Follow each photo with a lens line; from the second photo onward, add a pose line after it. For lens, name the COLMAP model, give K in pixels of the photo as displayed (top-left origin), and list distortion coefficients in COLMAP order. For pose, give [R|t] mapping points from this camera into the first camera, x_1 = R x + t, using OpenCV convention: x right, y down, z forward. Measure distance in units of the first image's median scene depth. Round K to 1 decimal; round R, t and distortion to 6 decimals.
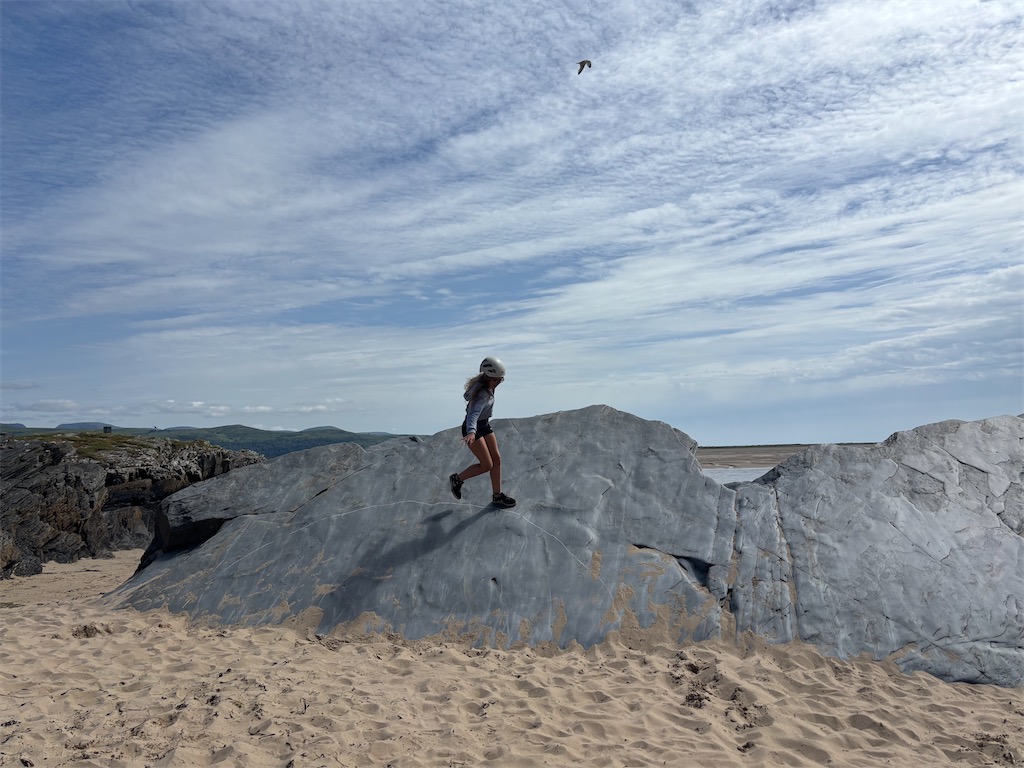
lens RADIAL K [[778.0, 0, 514.1], [0, 778.0, 398.0], [0, 0, 1]] dist [0.043497, -0.042626]
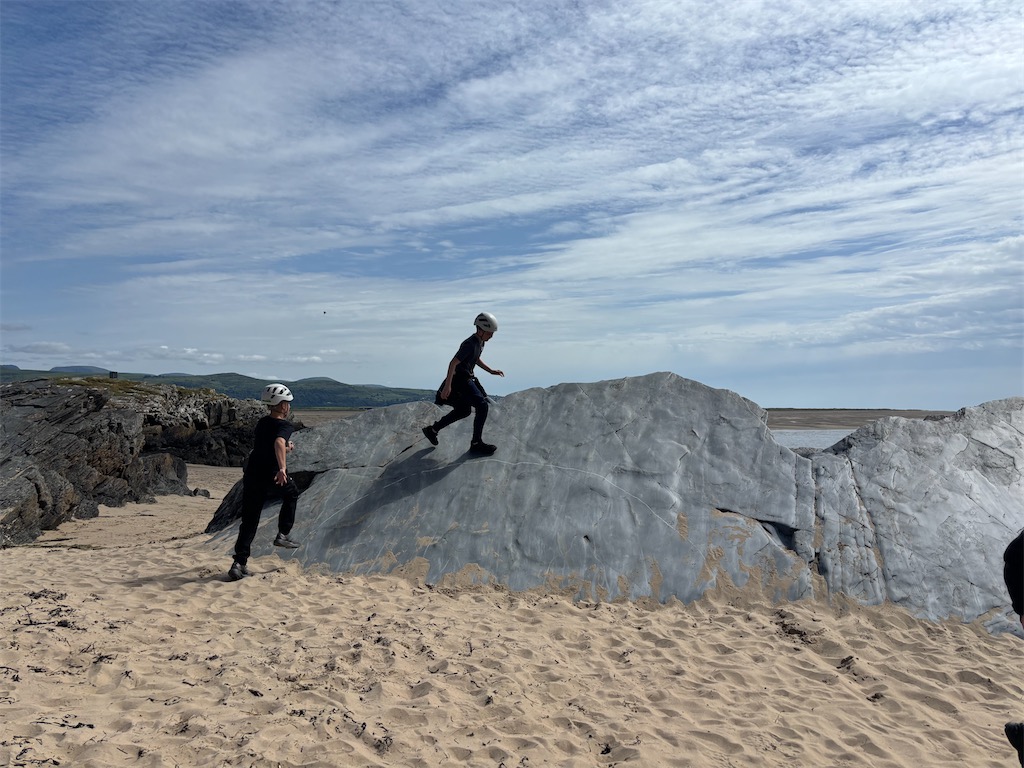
lens RADIAL K [[778.0, 0, 512.8], [0, 778.0, 422.6], [0, 0, 1]] dist [0.043497, -0.042626]
pose [[0.999556, 0.028961, 0.006932, -0.118631], [-0.029457, 0.995726, 0.087534, -0.009771], [-0.004367, -0.087700, 0.996137, -0.030756]]
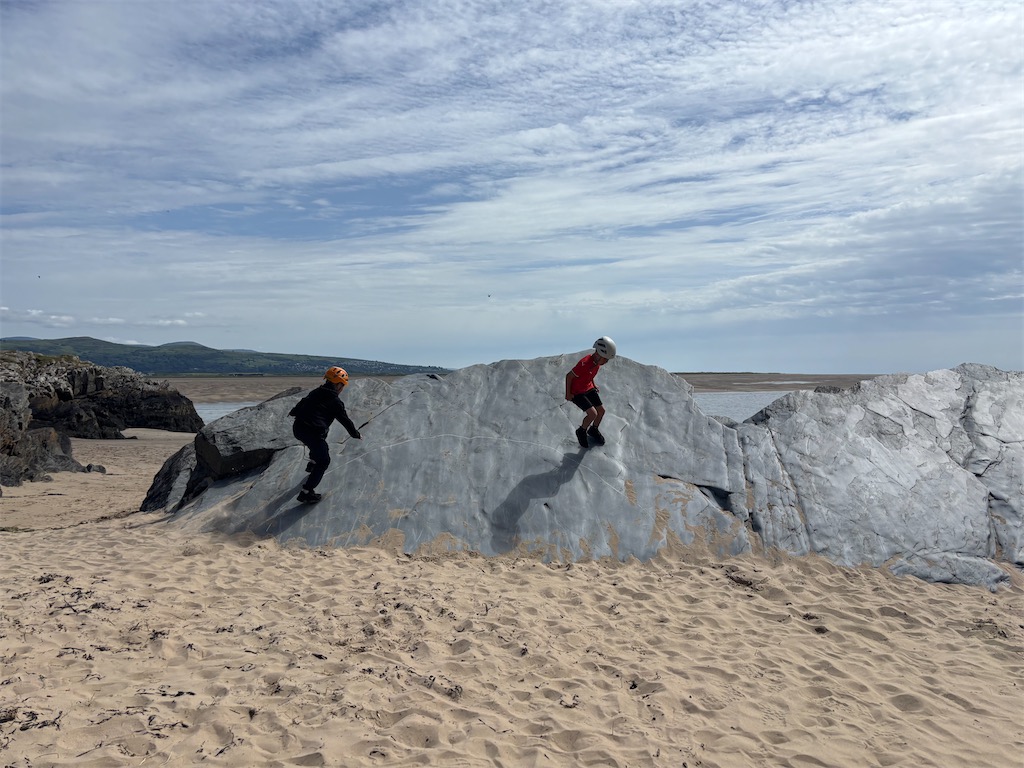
lens RADIAL K [[778.0, 0, 511.9], [0, 778.0, 432.7], [0, 0, 1]] dist [0.043497, -0.042626]
pose [[0.987106, 0.012090, 0.159611, -0.224947], [-0.034720, 0.989576, 0.139766, -0.027235], [-0.156257, -0.143506, 0.977236, -0.083129]]
